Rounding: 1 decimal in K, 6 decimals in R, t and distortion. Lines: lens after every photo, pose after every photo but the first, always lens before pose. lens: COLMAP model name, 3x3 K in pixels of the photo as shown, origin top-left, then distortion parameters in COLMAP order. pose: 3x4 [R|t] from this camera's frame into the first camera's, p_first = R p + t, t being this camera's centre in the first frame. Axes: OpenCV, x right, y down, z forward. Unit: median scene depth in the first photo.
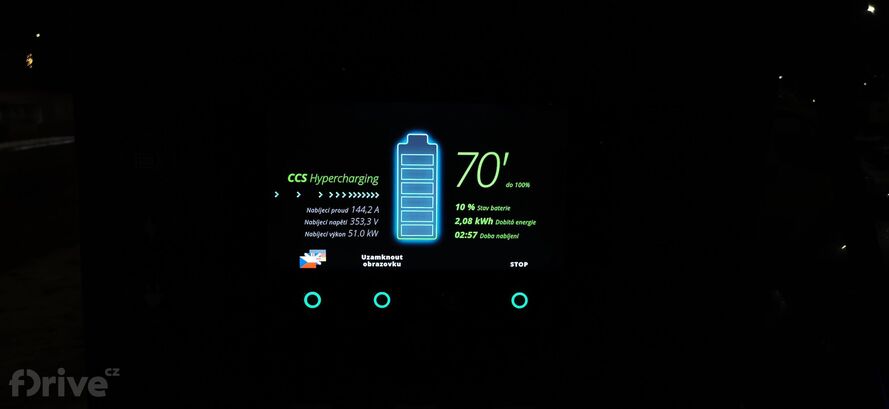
lens RADIAL K [[672.0, 0, 444.5], [0, 672.0, 204.5], [0, 0, 1]] dist [-0.012821, -0.002357]
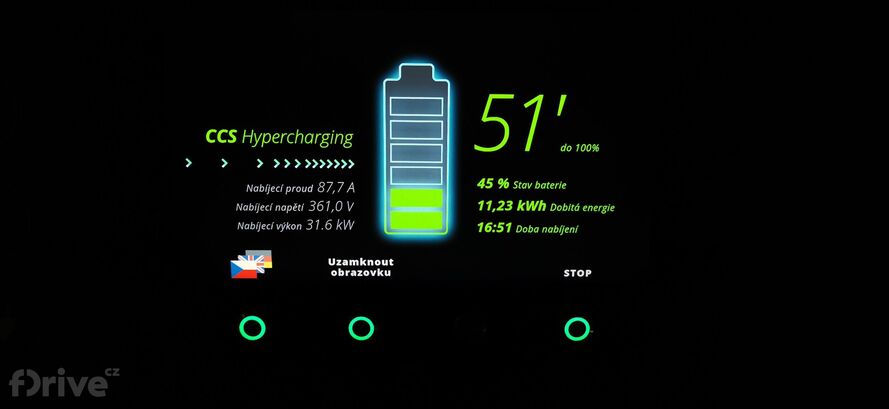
lens RADIAL K [[672.0, 0, 444.5], [0, 672.0, 204.5], [0, 0, 1]] dist [-0.012821, -0.002357]
pose [[0.999787, 0.005624, -0.019842, -0.002165], [-0.003422, 0.994003, 0.109302, -0.044649], [0.020338, -0.109211, 0.993810, 0.382862]]
